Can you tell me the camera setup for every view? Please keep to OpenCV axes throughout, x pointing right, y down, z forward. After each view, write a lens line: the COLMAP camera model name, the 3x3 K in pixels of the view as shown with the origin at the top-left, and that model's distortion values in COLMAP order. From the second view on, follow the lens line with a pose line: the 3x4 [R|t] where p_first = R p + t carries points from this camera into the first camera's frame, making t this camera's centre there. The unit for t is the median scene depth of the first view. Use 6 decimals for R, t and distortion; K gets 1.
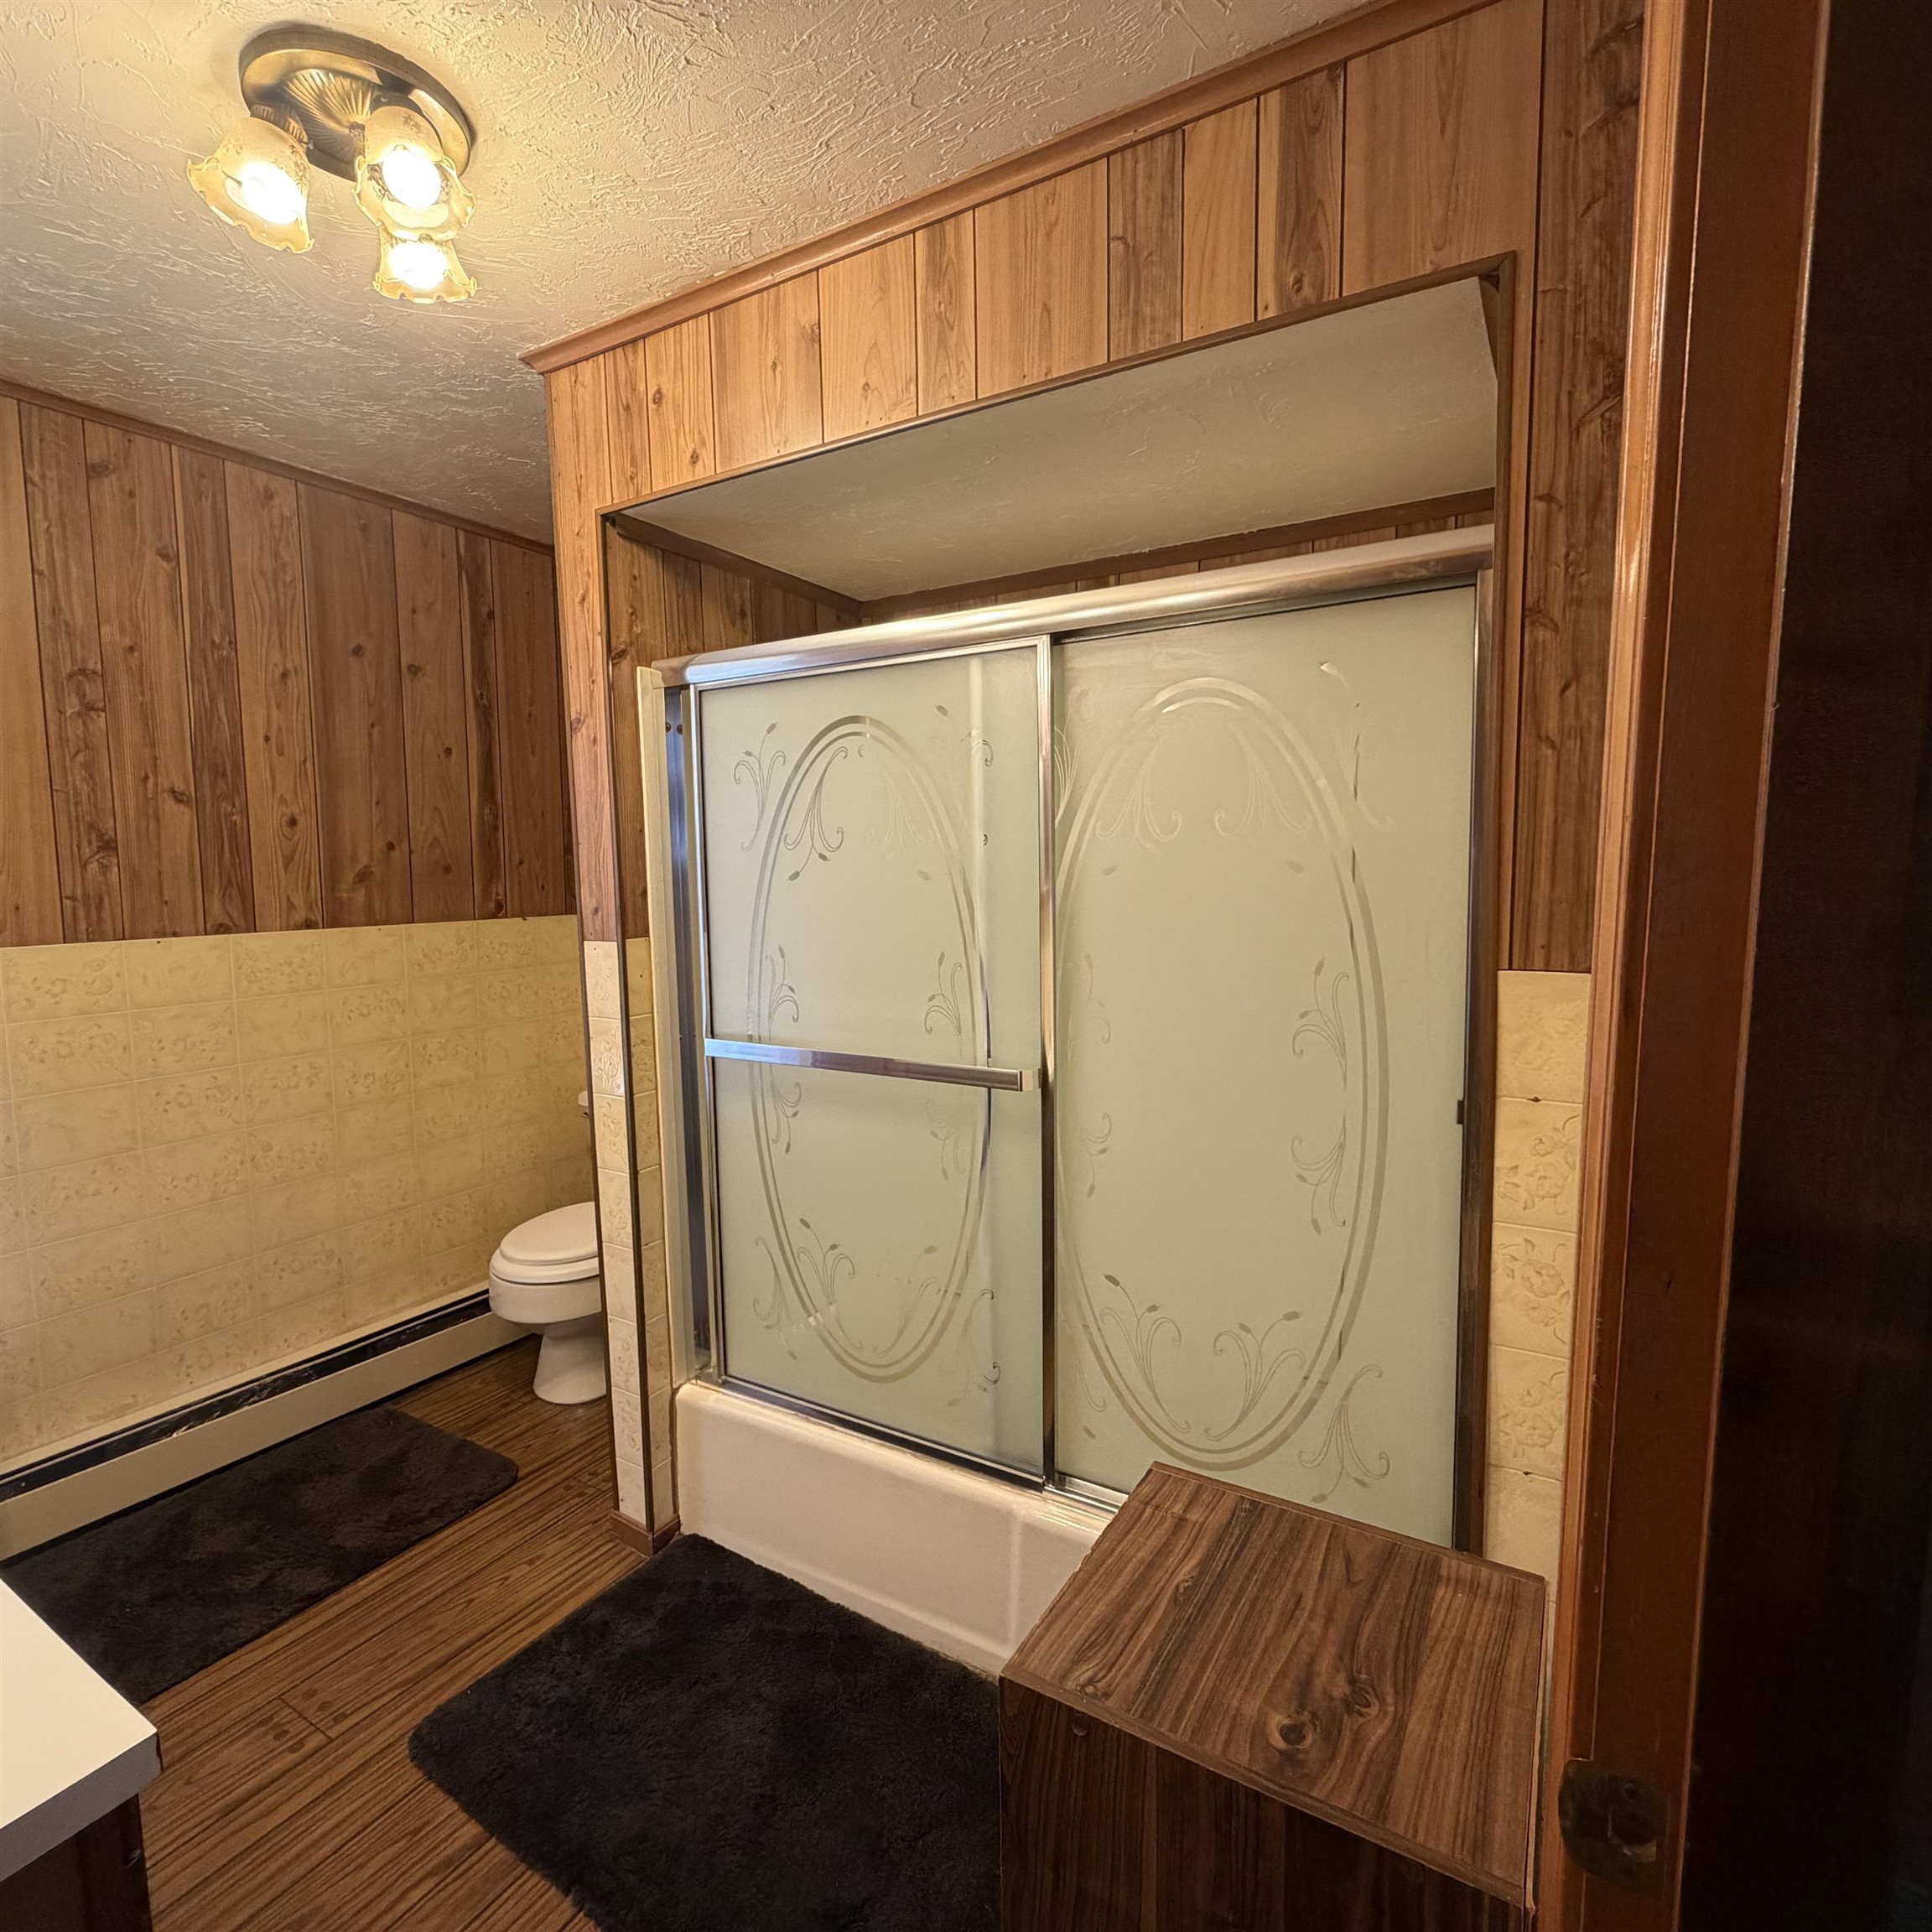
lens RADIAL K [[1026.2, 0, 968.9], [0, 1026.2, 970.4], [0, 0, 1]] dist [0.001741, -0.001609]
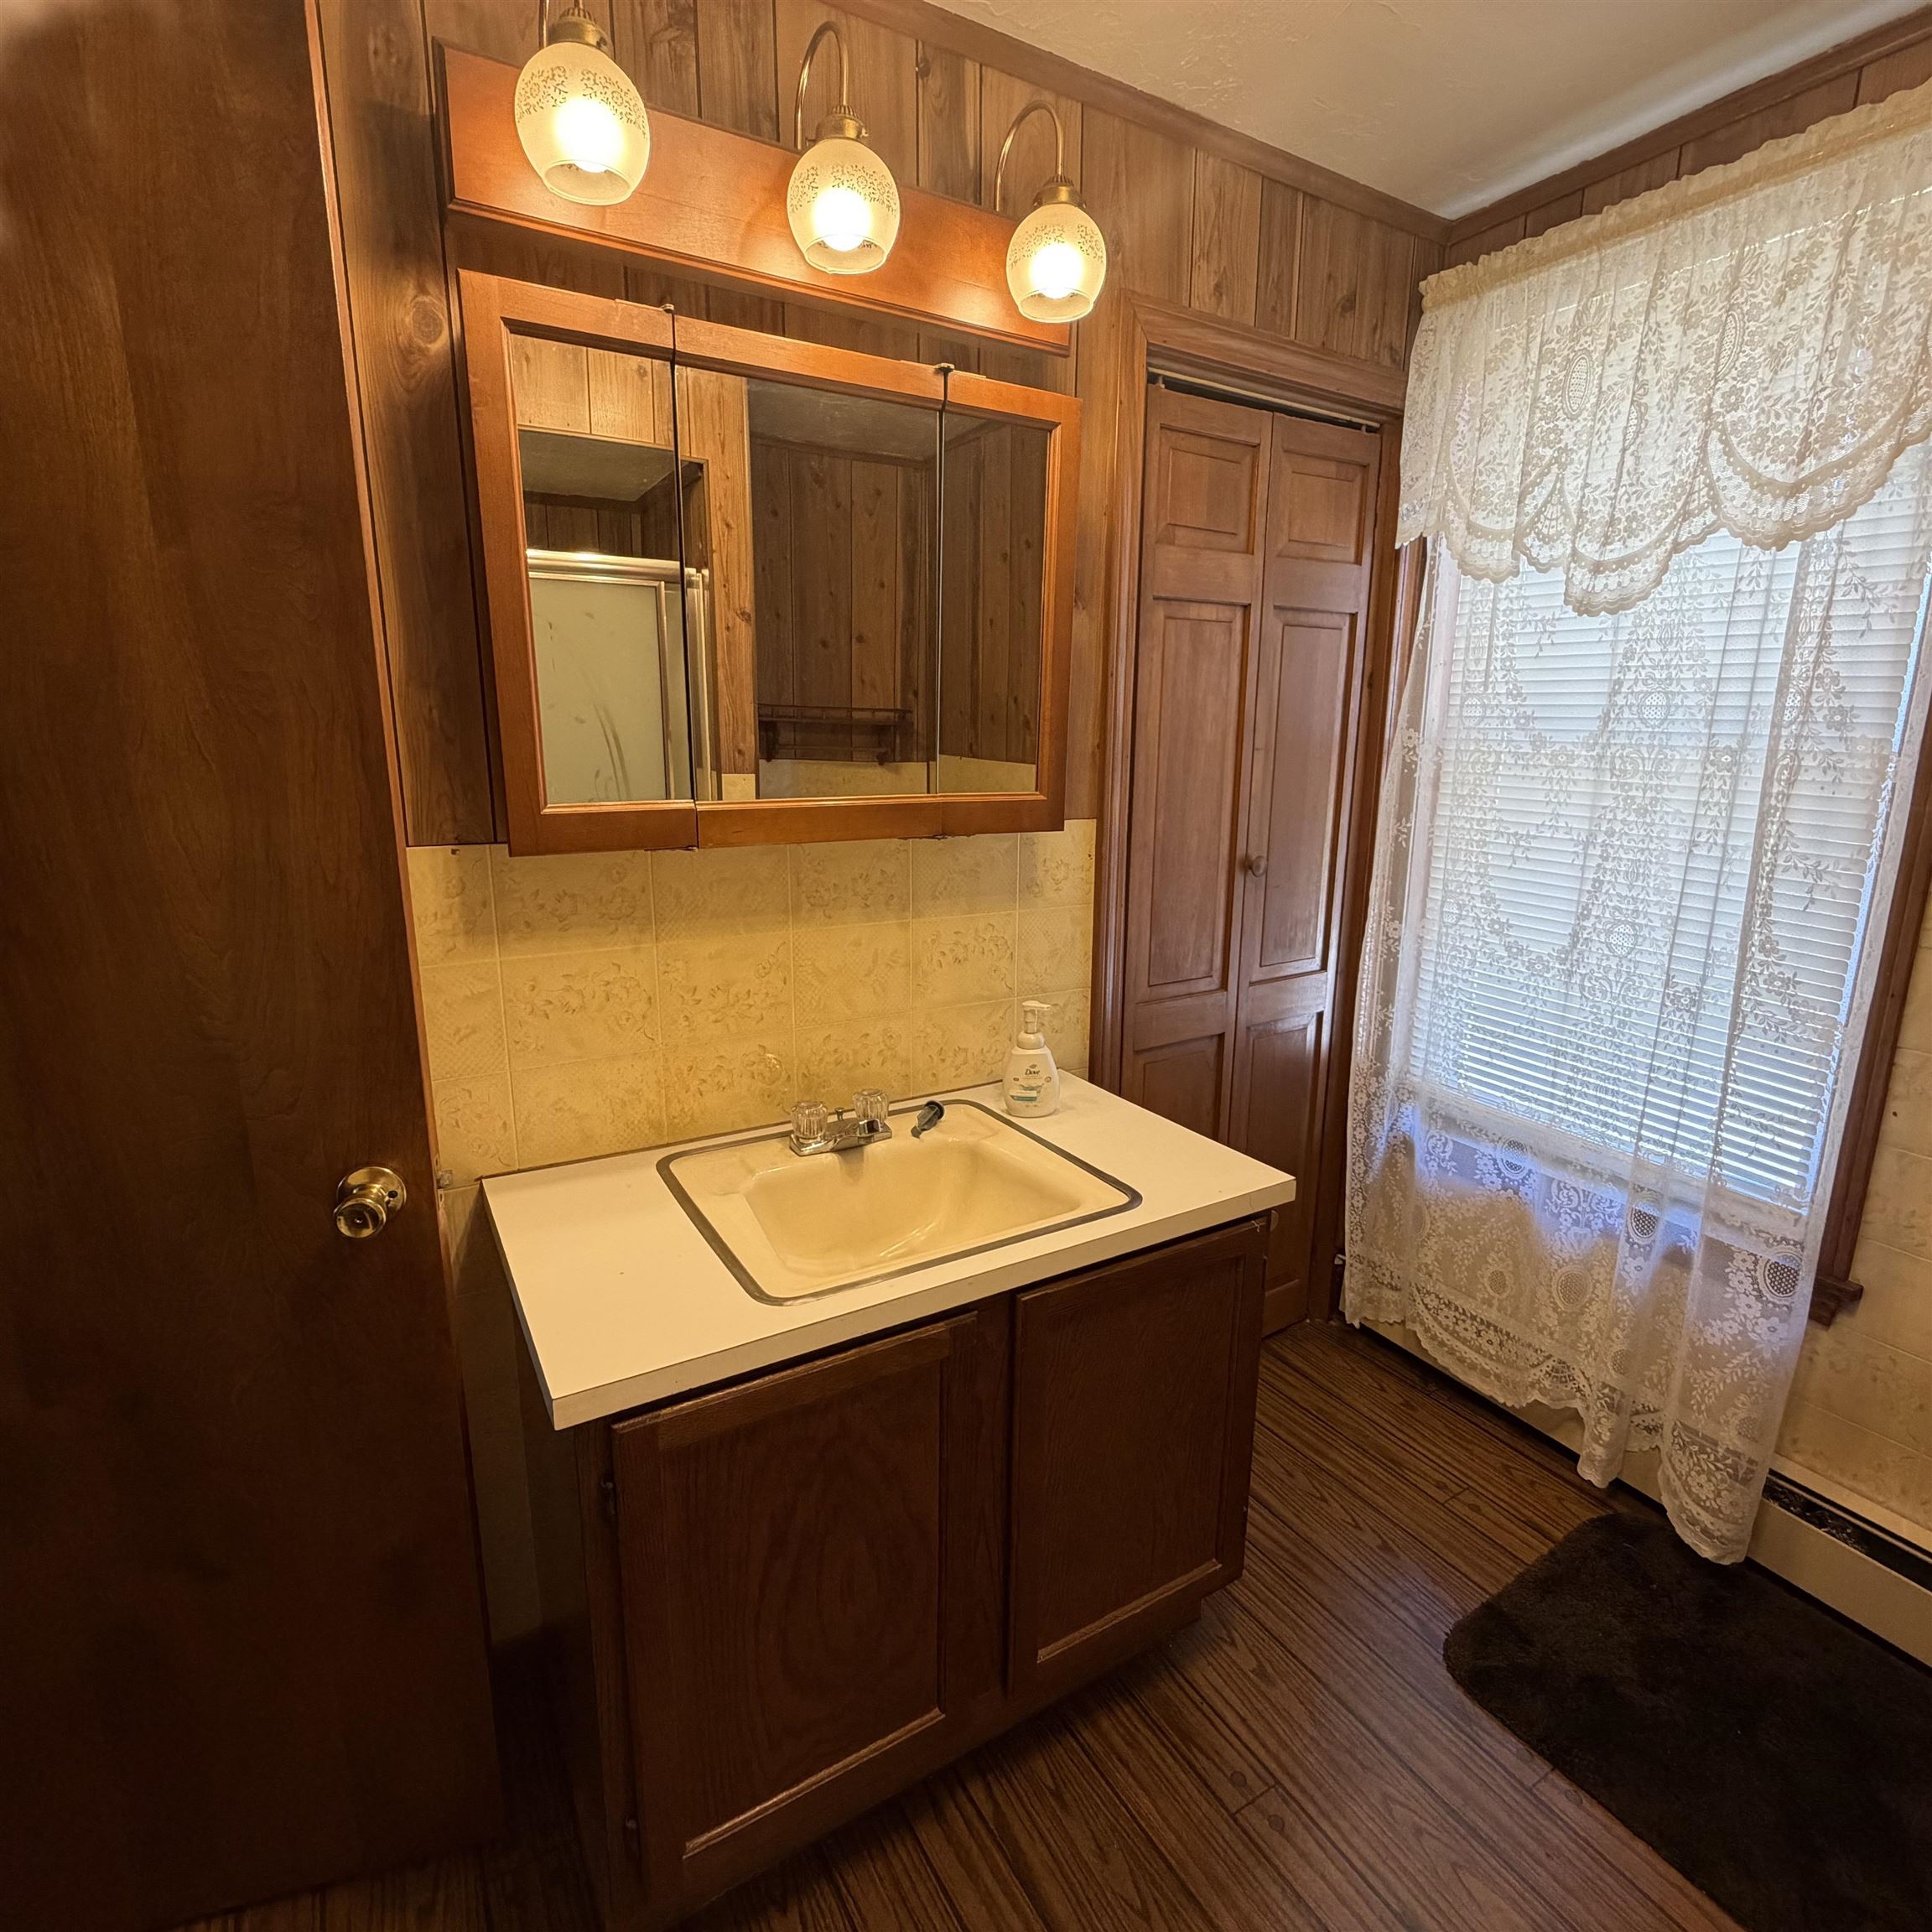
lens RADIAL K [[1026.2, 0, 964.3], [0, 1026.2, 965.2], [0, 0, 1]] dist [0.001741, -0.001609]
pose [[0.858313, 0.123035, -0.498157, -0.298014], [-0.063293, 0.988800, 0.135163, -0.048654], [0.509208, -0.084482, 0.856487, 0.504470]]
